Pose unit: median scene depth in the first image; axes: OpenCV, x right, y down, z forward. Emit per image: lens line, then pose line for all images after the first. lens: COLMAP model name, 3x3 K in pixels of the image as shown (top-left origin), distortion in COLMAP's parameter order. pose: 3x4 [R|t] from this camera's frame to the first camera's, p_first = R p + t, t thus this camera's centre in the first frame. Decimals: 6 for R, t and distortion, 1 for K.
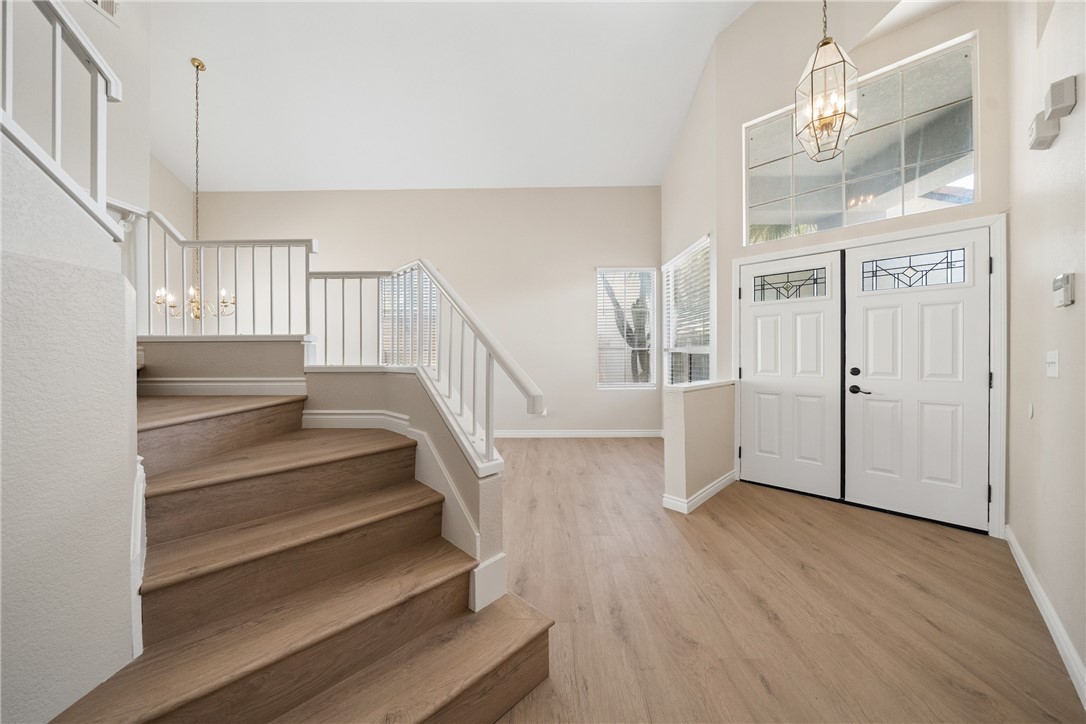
lens RADIAL K [[387.8, 0, 536.4], [0, 387.8, 356.7], [0, 0, 1]] dist [-0.006434, -0.000118]
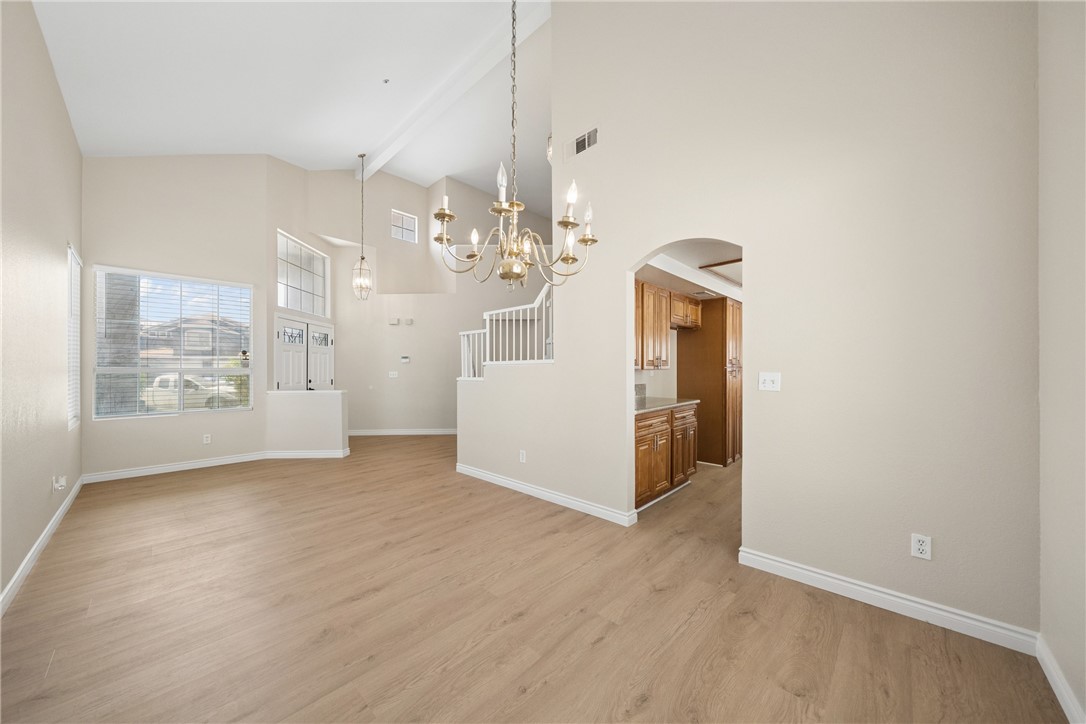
lens RADIAL K [[376.1, 0, 534.5], [0, 376.1, 367.6], [0, 0, 1]] dist [-0.001497, -0.000068]
pose [[-0.723611, 0.014188, 0.690062, -1.168691], [0.015800, 0.999867, -0.003990, -0.010874], [-0.690027, 0.008016, -0.723739, 1.257013]]
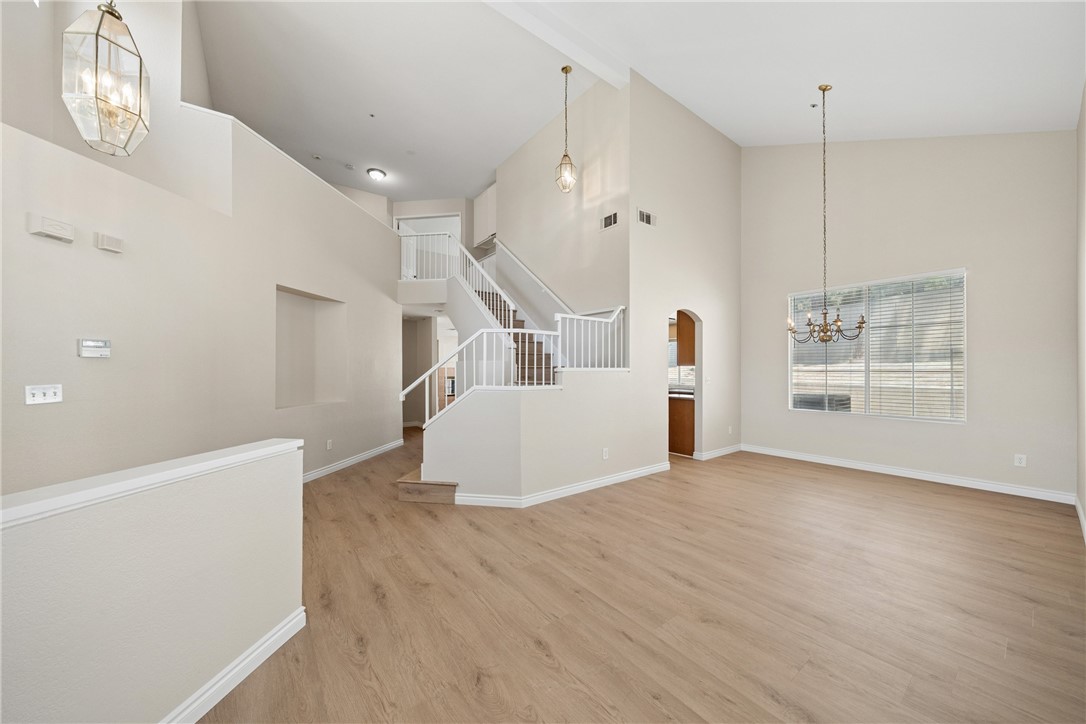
lens RADIAL K [[374.8, 0, 539.7], [0, 374.8, 369.9], [0, 0, 1]] dist [-0.001588, -0.000043]
pose [[-0.794165, 0.005403, -0.607678, 0.300246], [-0.000111, 0.999959, 0.009036, -0.037699], [0.607703, 0.007244, -0.794132, 1.320300]]
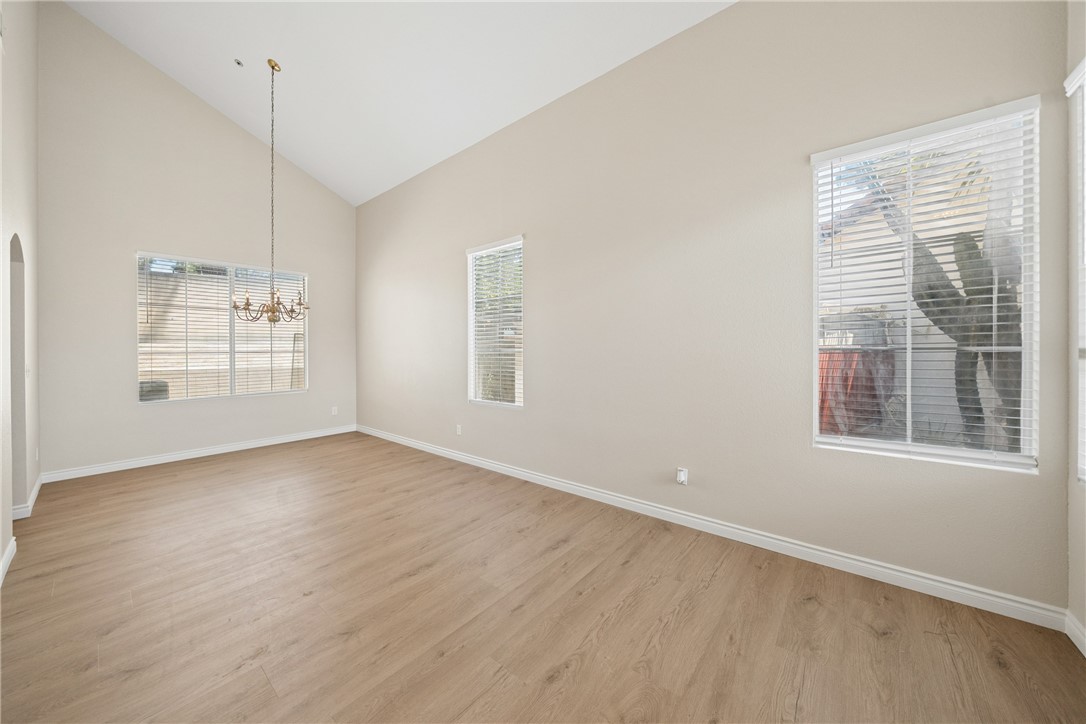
lens RADIAL K [[378.1, 0, 529.2], [0, 378.1, 353.6], [0, 0, 1]] dist [-0.002035, -0.000072]
pose [[0.766169, 0.005251, -0.642618, 0.249927], [-0.000296, 0.999969, 0.007818, -0.028075], [0.642639, -0.005800, 0.766147, 0.671417]]
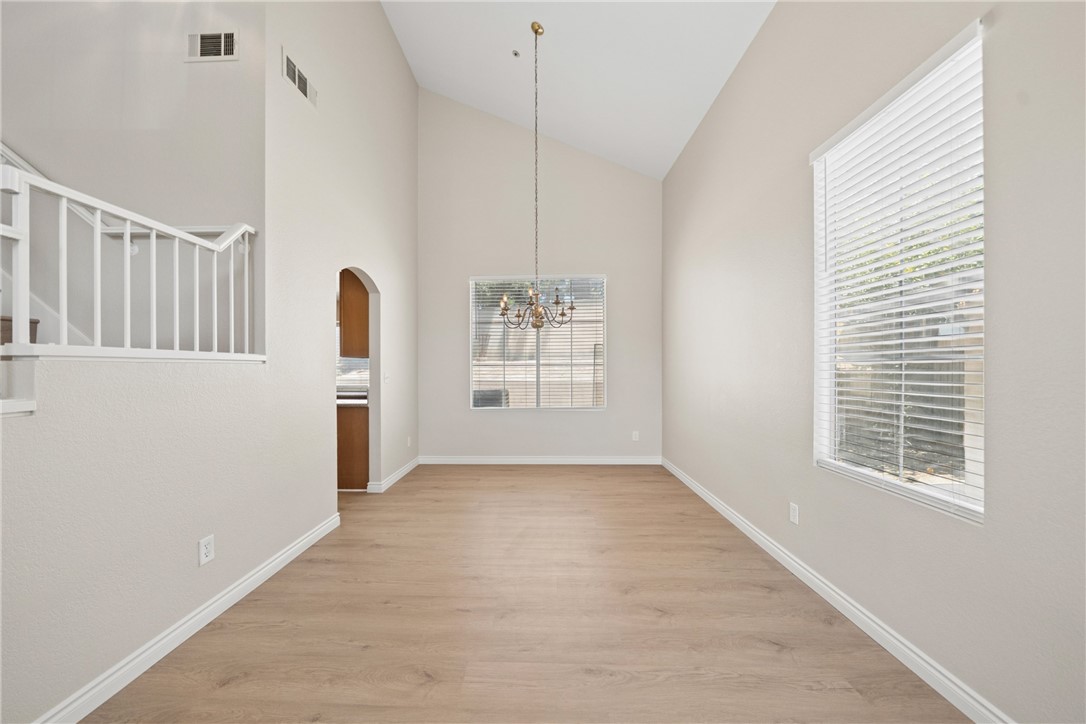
lens RADIAL K [[383.6, 0, 530.1], [0, 383.6, 370.1], [0, 0, 1]] dist [-0.010934, -0.000179]
pose [[-0.025306, 0.007615, -0.999651, -0.035819], [-0.001727, 0.999969, 0.007661, -0.015146], [0.999678, 0.001921, -0.025292, 1.002073]]
